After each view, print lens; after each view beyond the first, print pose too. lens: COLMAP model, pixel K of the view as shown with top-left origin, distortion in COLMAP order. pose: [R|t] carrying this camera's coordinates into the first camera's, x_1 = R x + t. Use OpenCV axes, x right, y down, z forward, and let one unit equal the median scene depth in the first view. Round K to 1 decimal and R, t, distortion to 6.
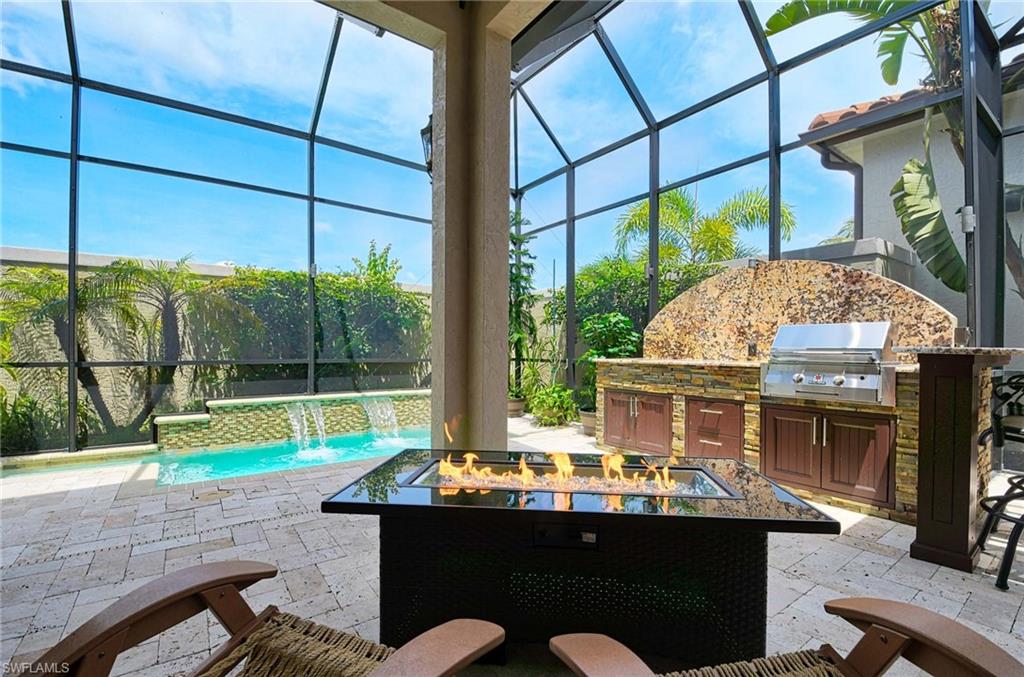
lens RADIAL K [[481.7, 0, 622.5], [0, 481.7, 355.0], [0, 0, 1]] dist [0.008151, -0.006905]
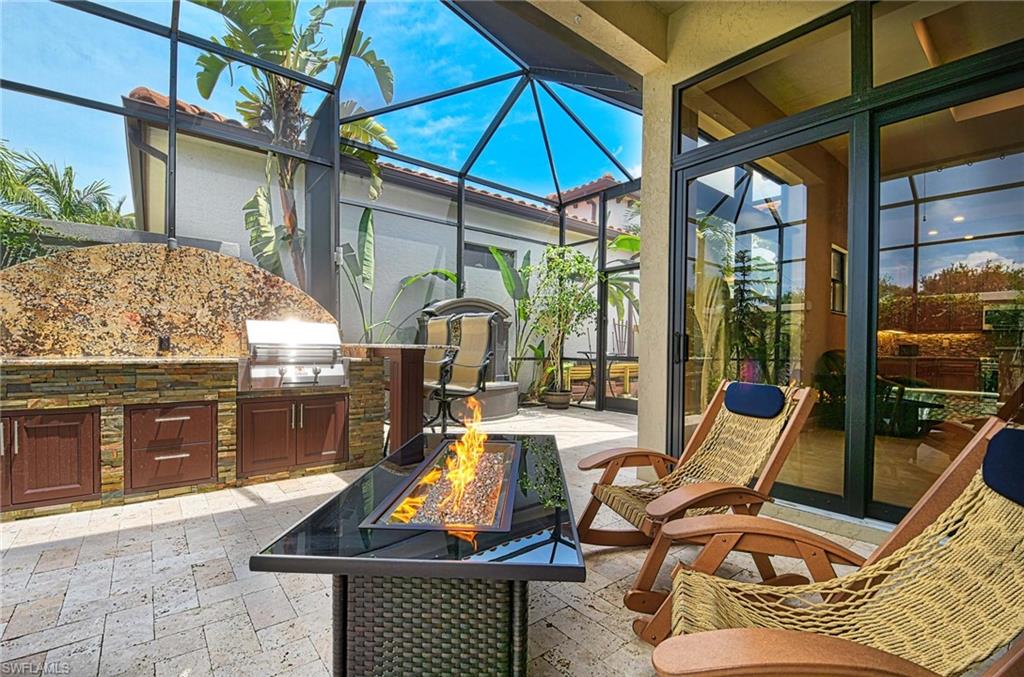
lens RADIAL K [[444.5, 0, 447.3], [0, 444.5, 350.9], [0, 0, 1]] dist [0.004028, -0.000058]
pose [[0.111211, -0.013224, 0.993709, -0.451923], [-0.000535, 0.999911, 0.013366, -0.008328], [-0.993797, -0.002018, 0.111194, 0.393183]]
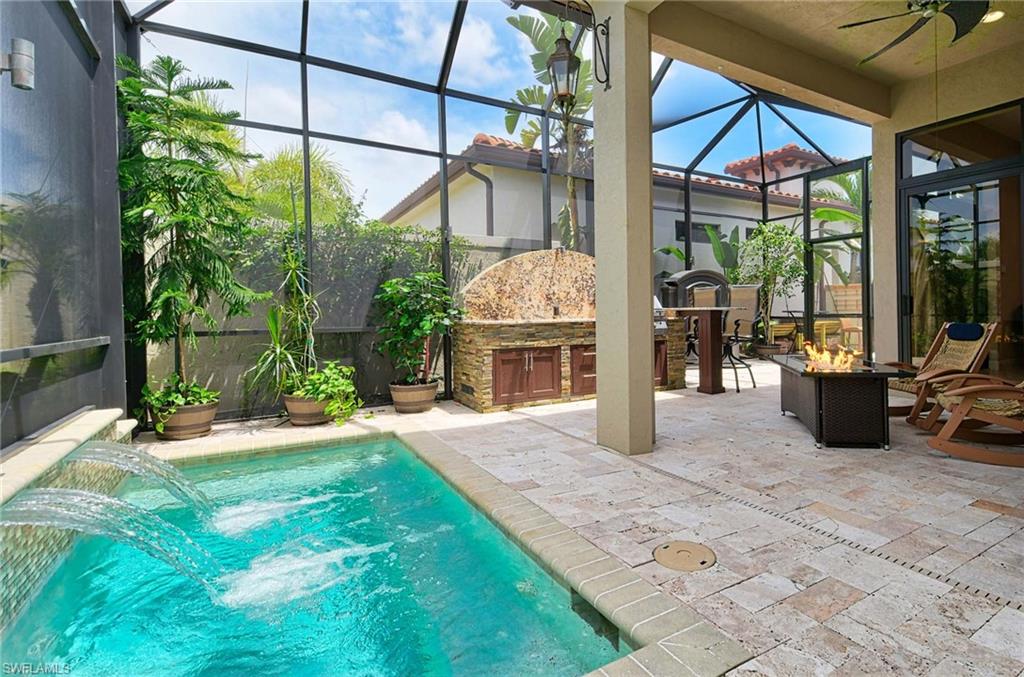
lens RADIAL K [[481.7, 0, 502.6], [0, 481.7, 318.8], [0, 0, 1]] dist [0.008151, -0.006905]
pose [[0.239621, -0.020036, 0.970660, -1.086442], [0.025897, 0.999563, 0.014239, -0.011159], [-0.970521, 0.021726, 0.240035, 0.788095]]
